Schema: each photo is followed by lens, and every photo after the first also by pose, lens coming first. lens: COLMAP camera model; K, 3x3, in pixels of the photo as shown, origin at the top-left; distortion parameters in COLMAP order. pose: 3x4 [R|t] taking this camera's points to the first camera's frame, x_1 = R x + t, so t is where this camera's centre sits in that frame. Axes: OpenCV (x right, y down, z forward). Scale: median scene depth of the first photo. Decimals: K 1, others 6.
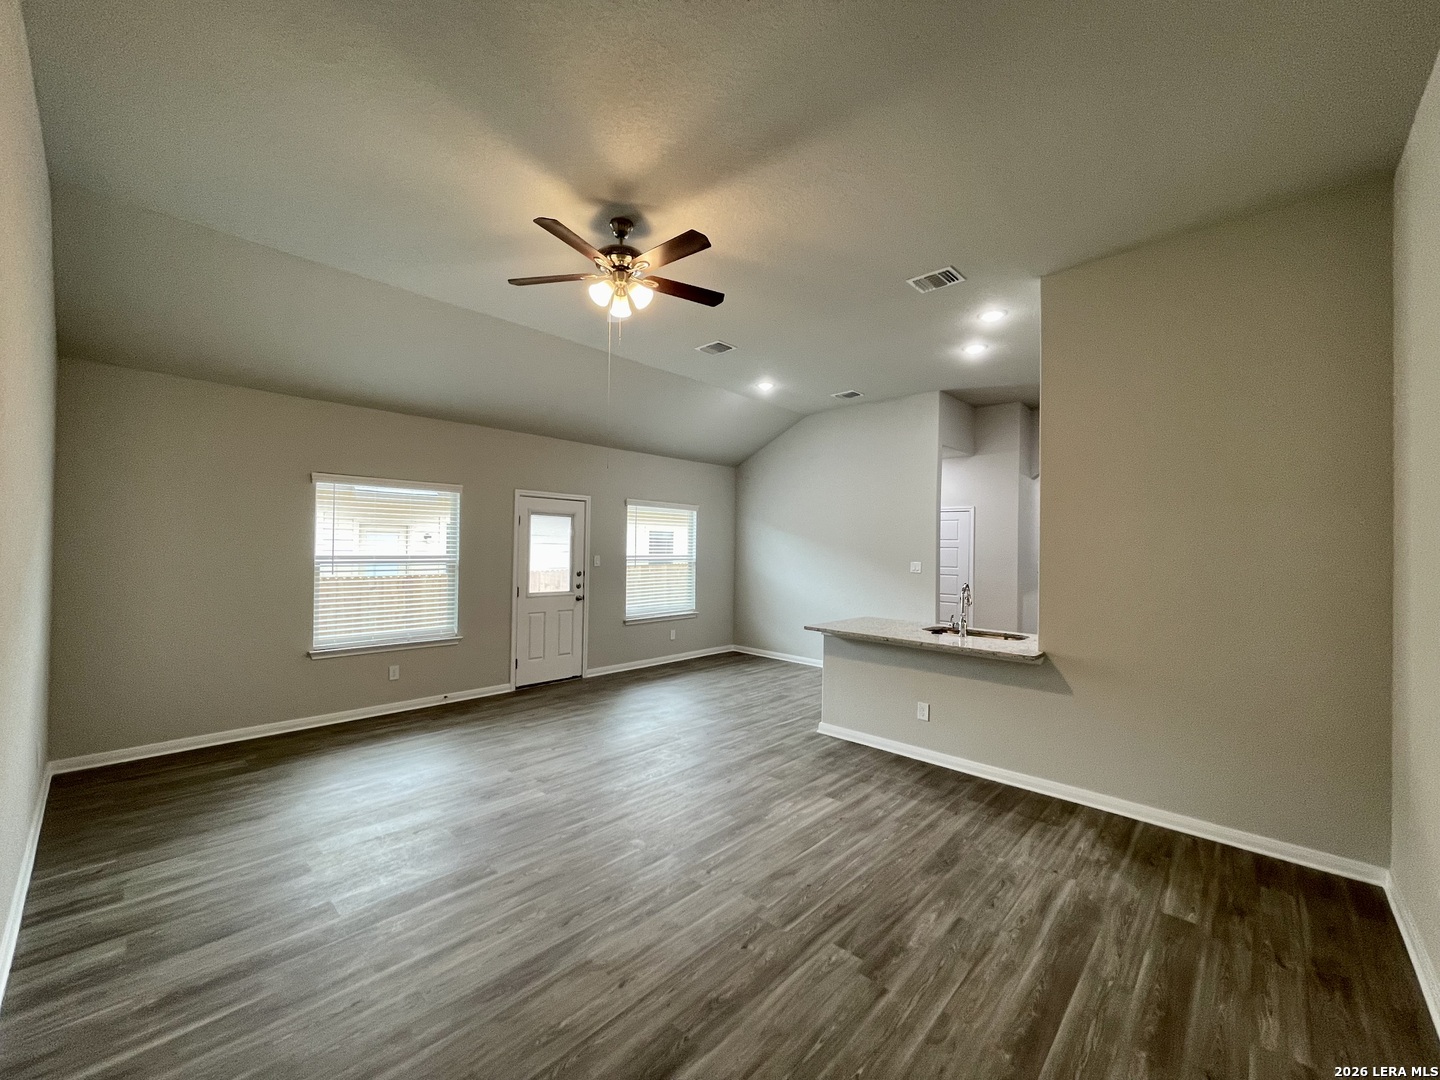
lens RADIAL K [[580.8, 0, 718.6], [0, 580.8, 536.0], [0, 0, 1]] dist [-0.009023, -0.000145]
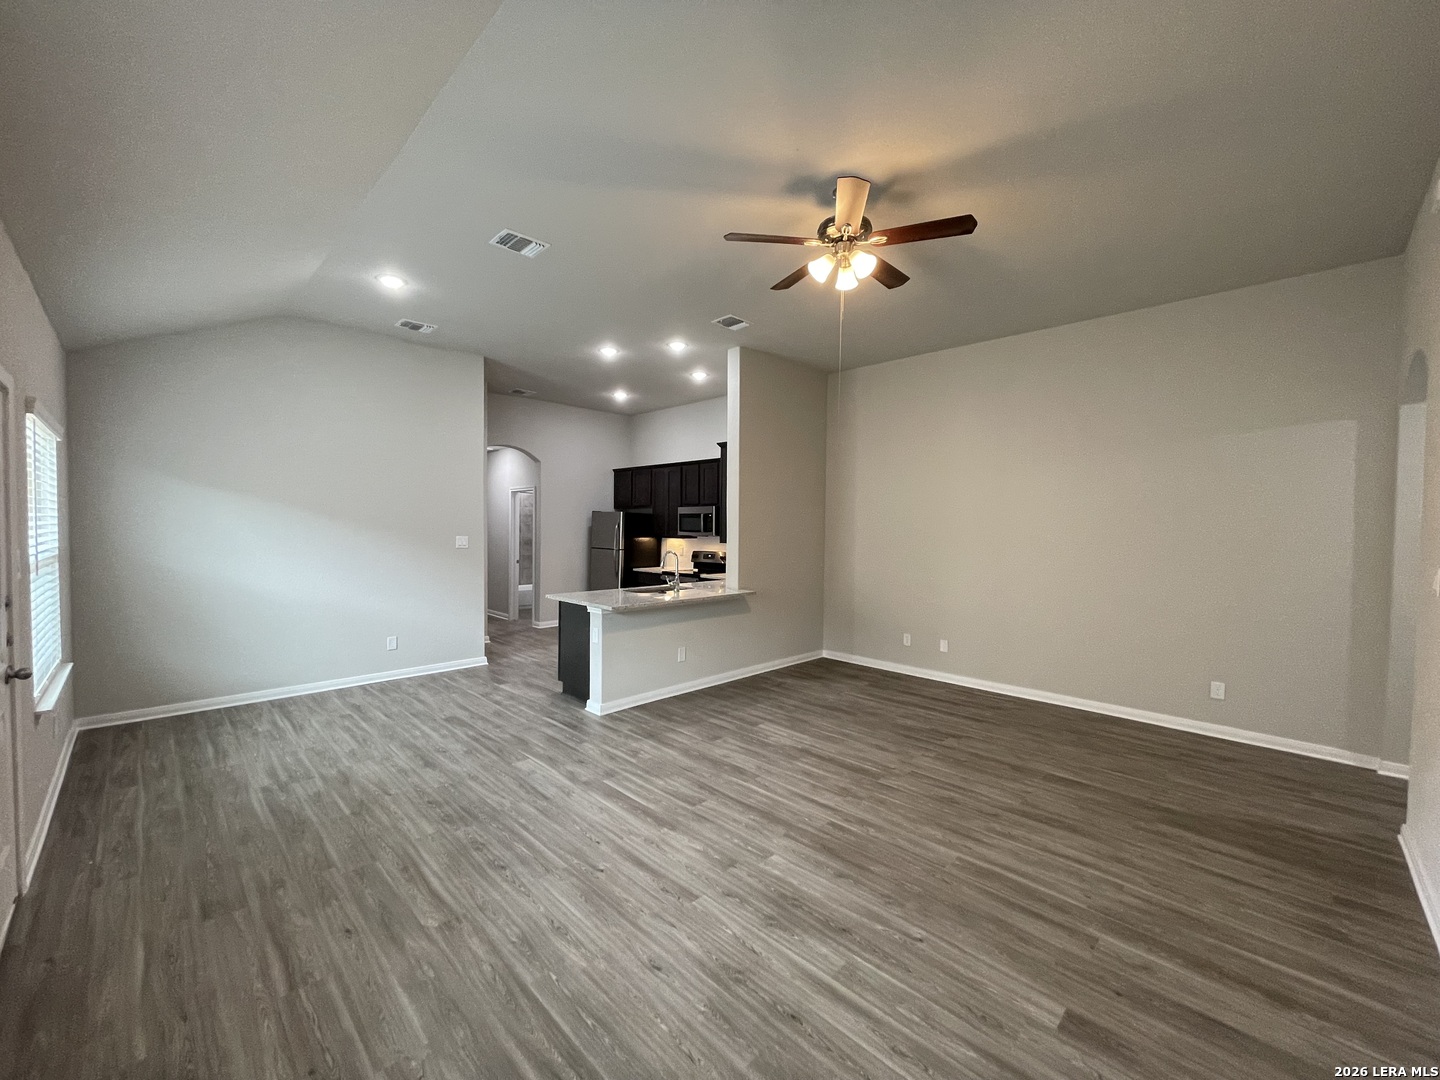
lens RADIAL K [[580.8, 0, 716.6], [0, 580.8, 536.2], [0, 0, 1]] dist [-0.009023, -0.000145]
pose [[0.051935, -0.043180, 0.997717, -0.991048], [-0.019172, 0.998838, 0.044226, -0.007037], [-0.998466, -0.021425, 0.051047, 0.987051]]
